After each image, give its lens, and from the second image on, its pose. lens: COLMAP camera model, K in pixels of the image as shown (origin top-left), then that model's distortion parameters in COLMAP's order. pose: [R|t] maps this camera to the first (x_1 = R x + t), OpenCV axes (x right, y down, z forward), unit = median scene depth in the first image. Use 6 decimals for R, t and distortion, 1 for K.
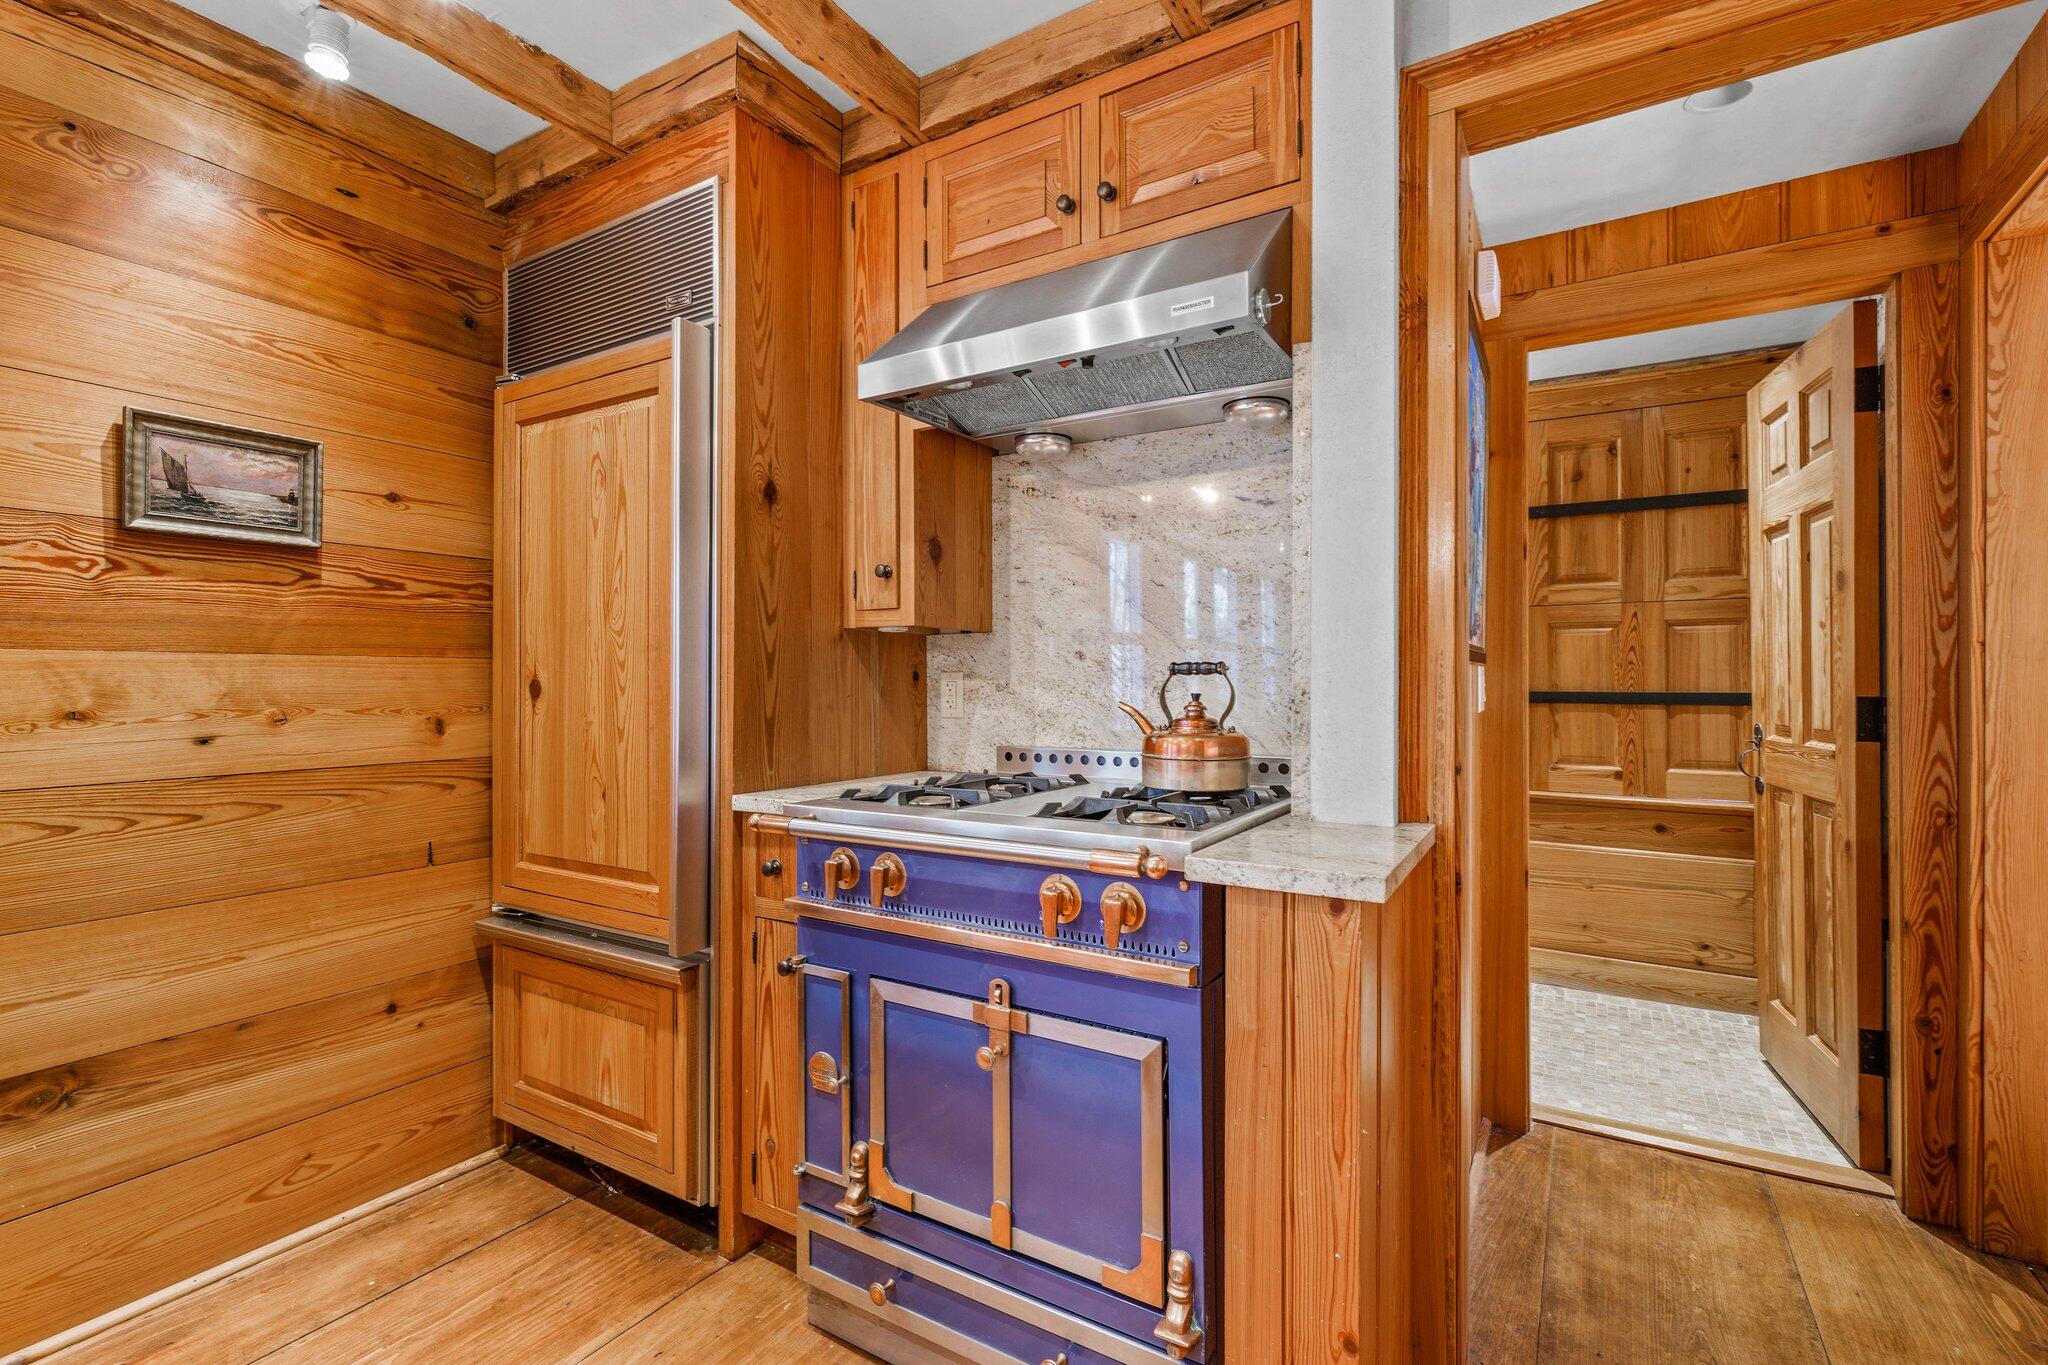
lens RADIAL K [[935.5, 0, 1025.7], [0, 935.5, 701.2], [0, 0, 1]] dist [0.000076, -0.000352]
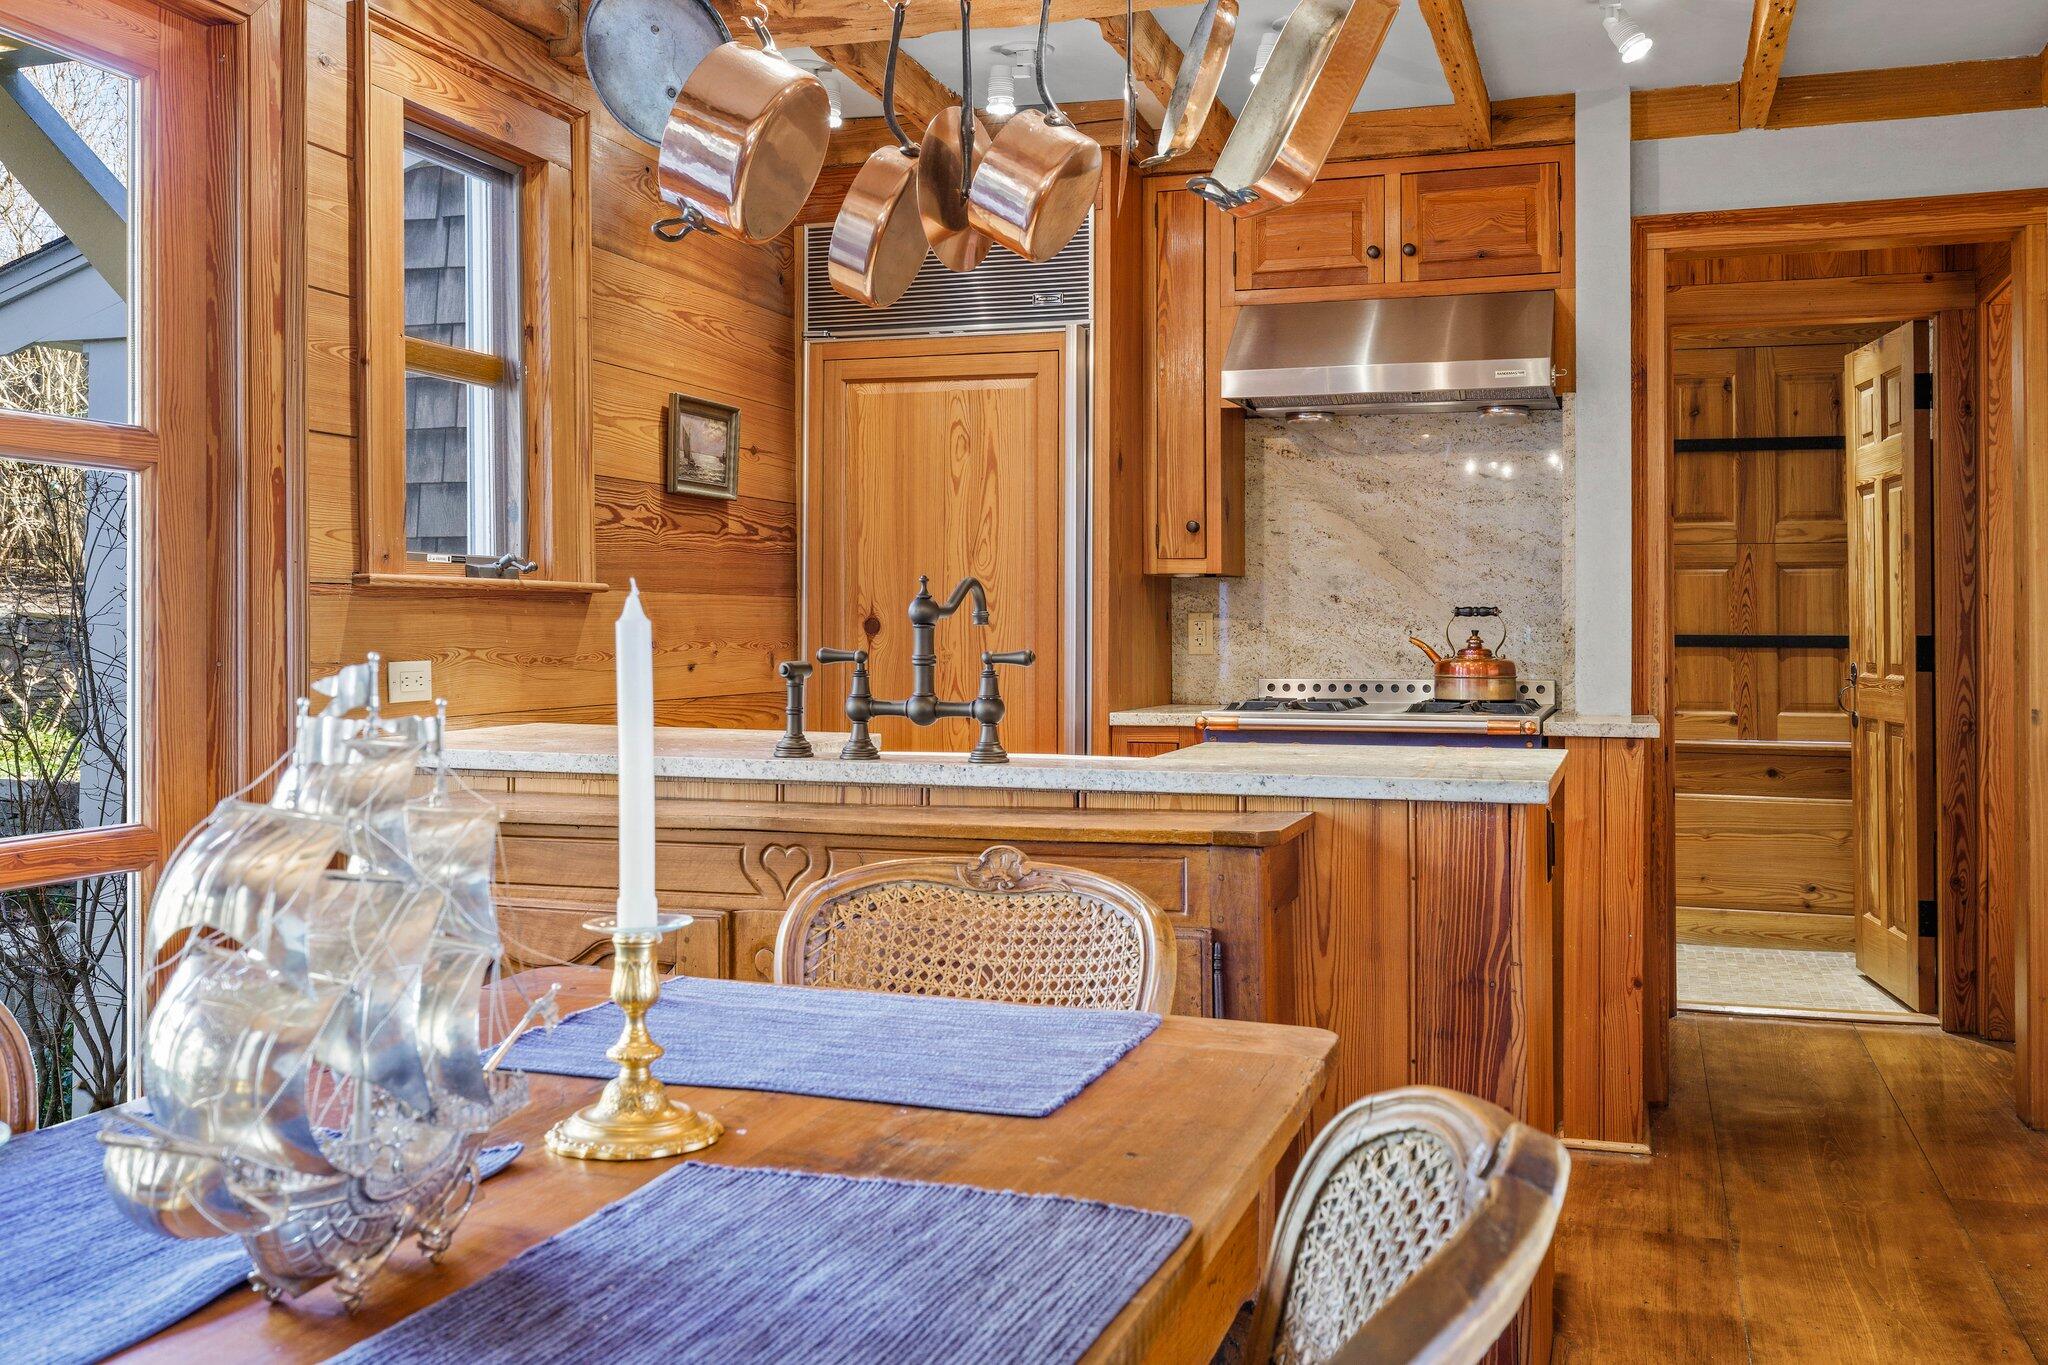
lens RADIAL K [[1889.9, 0, 1022.5], [0, 1889.9, 663.3], [0, 0, 1]] dist [-0.004773, 0.000000]
pose [[0.973849, -0.001251, 0.227191, -0.862719], [0.001562, 0.999998, -0.001191, 0.033565], [-0.227189, 0.001515, 0.973849, -1.206193]]
